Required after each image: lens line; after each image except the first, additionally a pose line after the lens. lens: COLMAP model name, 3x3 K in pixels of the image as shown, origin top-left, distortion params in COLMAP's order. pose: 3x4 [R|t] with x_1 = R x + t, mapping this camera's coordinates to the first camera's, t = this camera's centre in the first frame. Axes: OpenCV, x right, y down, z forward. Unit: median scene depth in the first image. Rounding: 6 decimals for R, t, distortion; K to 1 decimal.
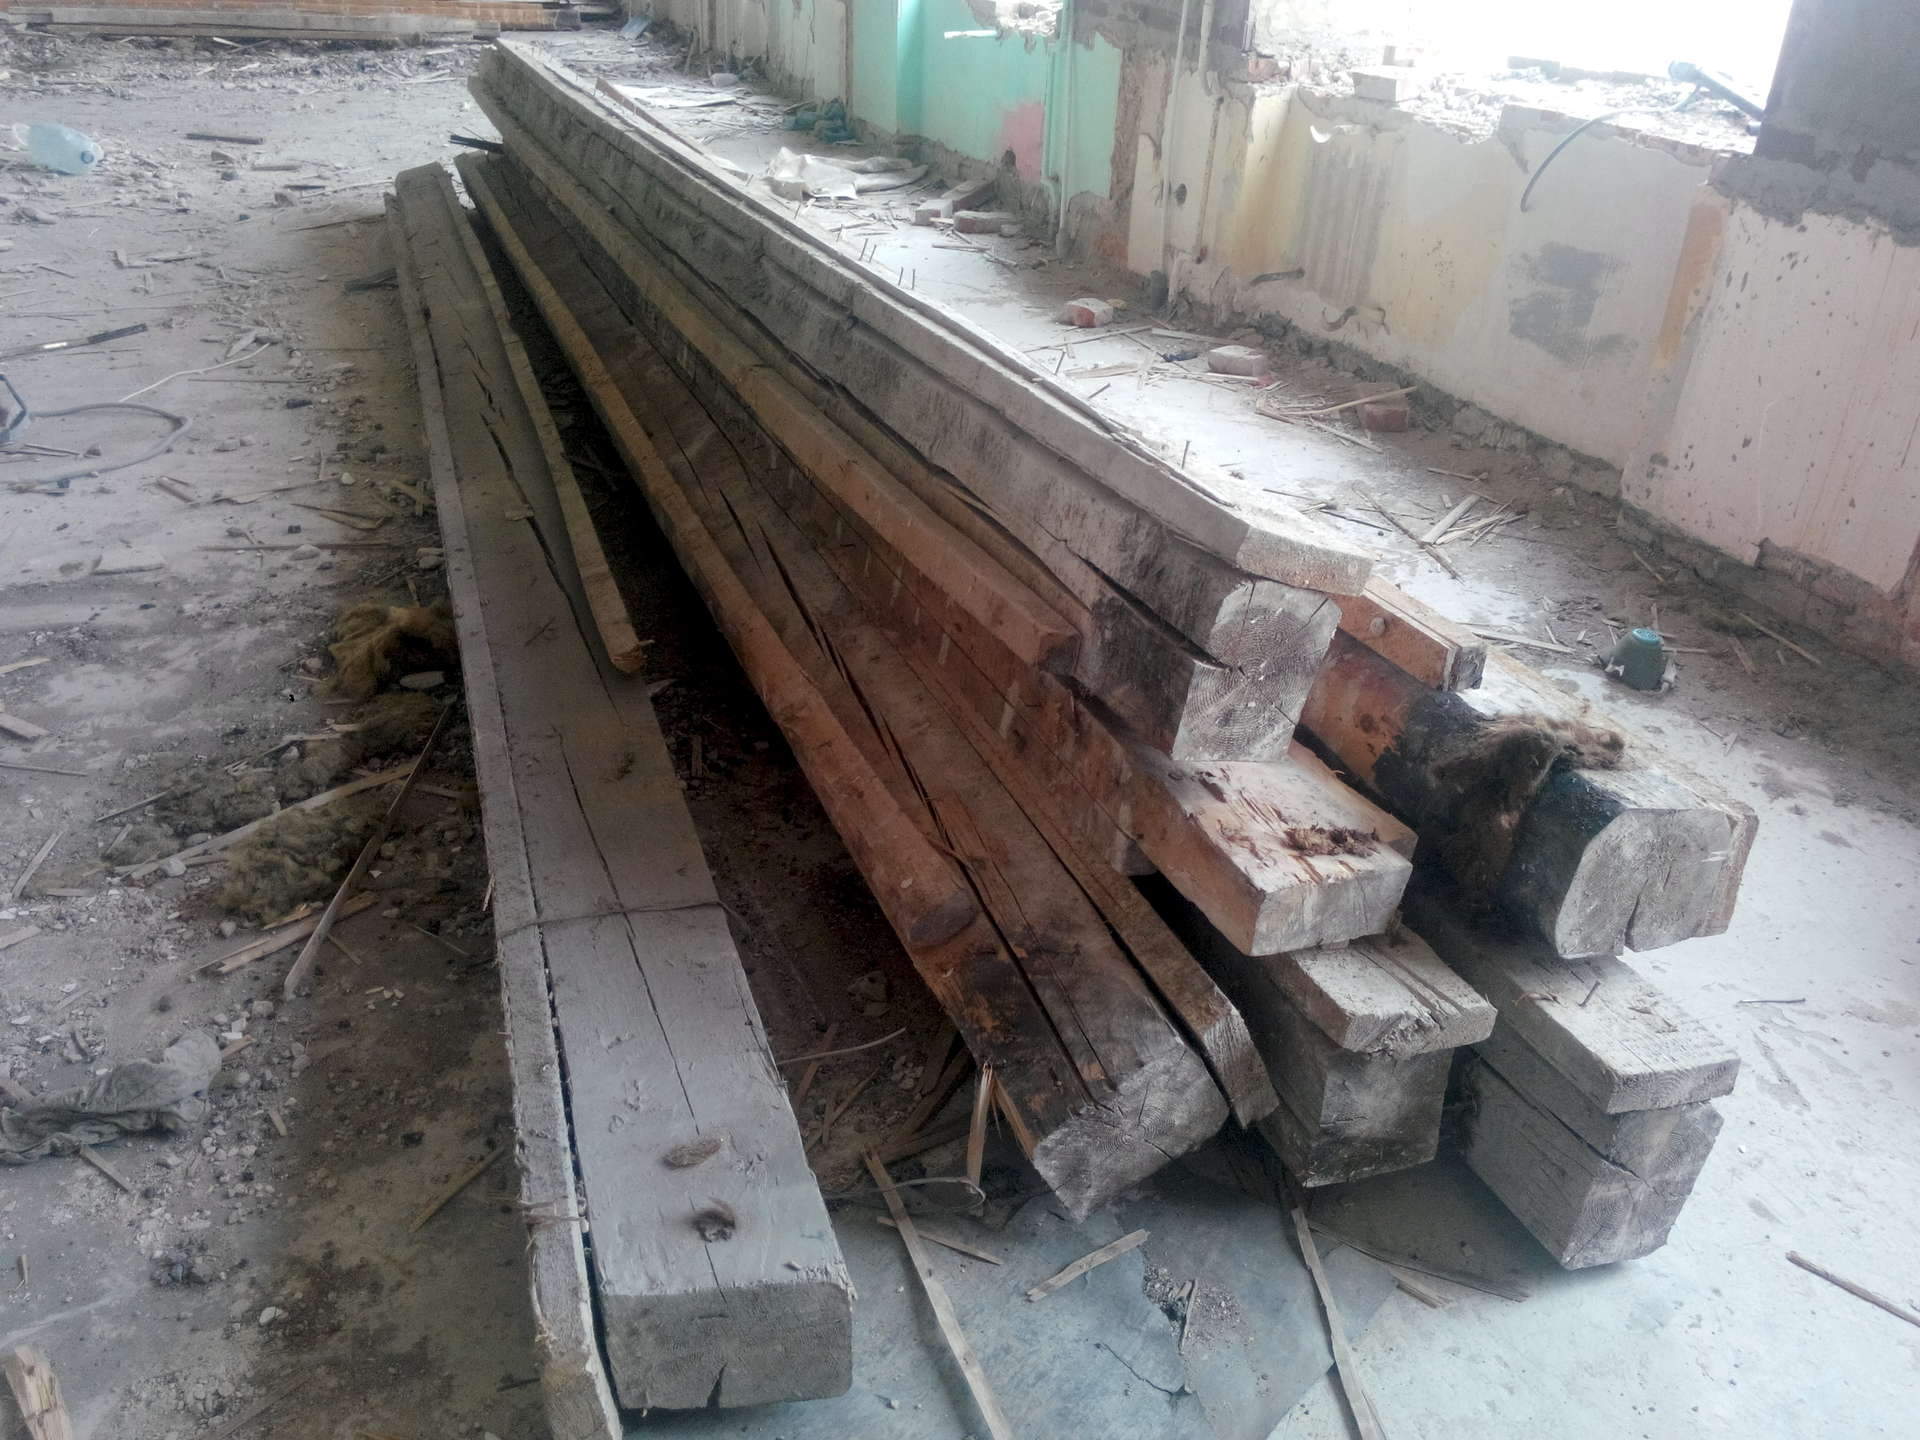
lens RADIAL K [[1602.7, 0, 959.2], [0, 1602.7, 726.9], [0, 0, 1]] dist [0.107227, -0.197902]
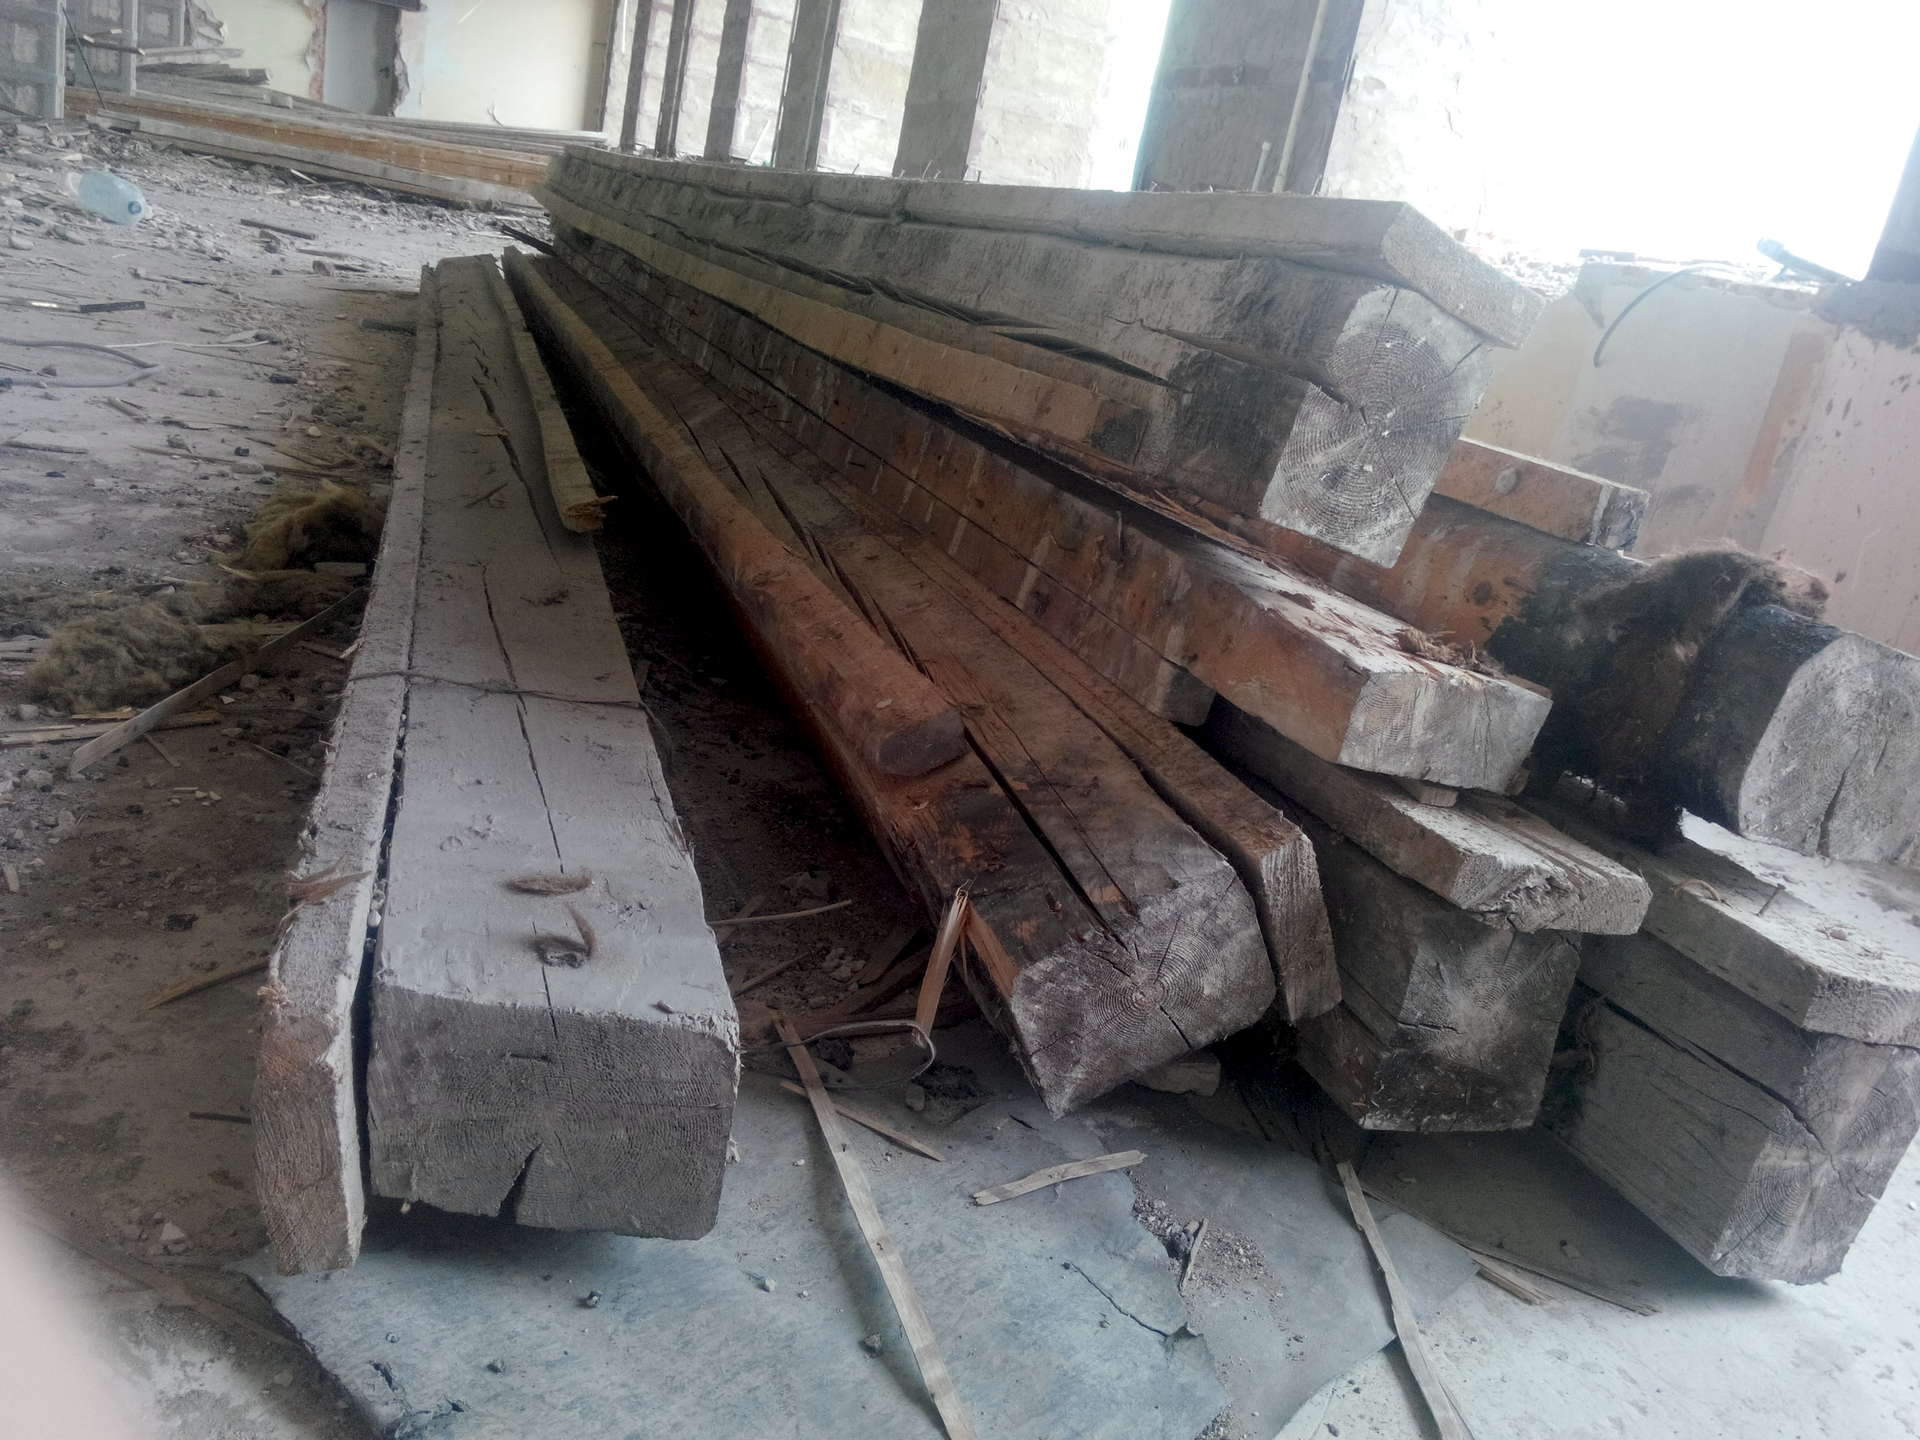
lens RADIAL K [[1602.7, 0, 959.2], [0, 1602.7, 726.9], [0, 0, 1]] dist [0.107227, -0.197902]
pose [[0.988385, 0.151618, 0.010370, -0.003018], [-0.147169, 0.971934, -0.183537, 0.274346], [-0.037906, 0.179880, 0.982958, 0.253283]]
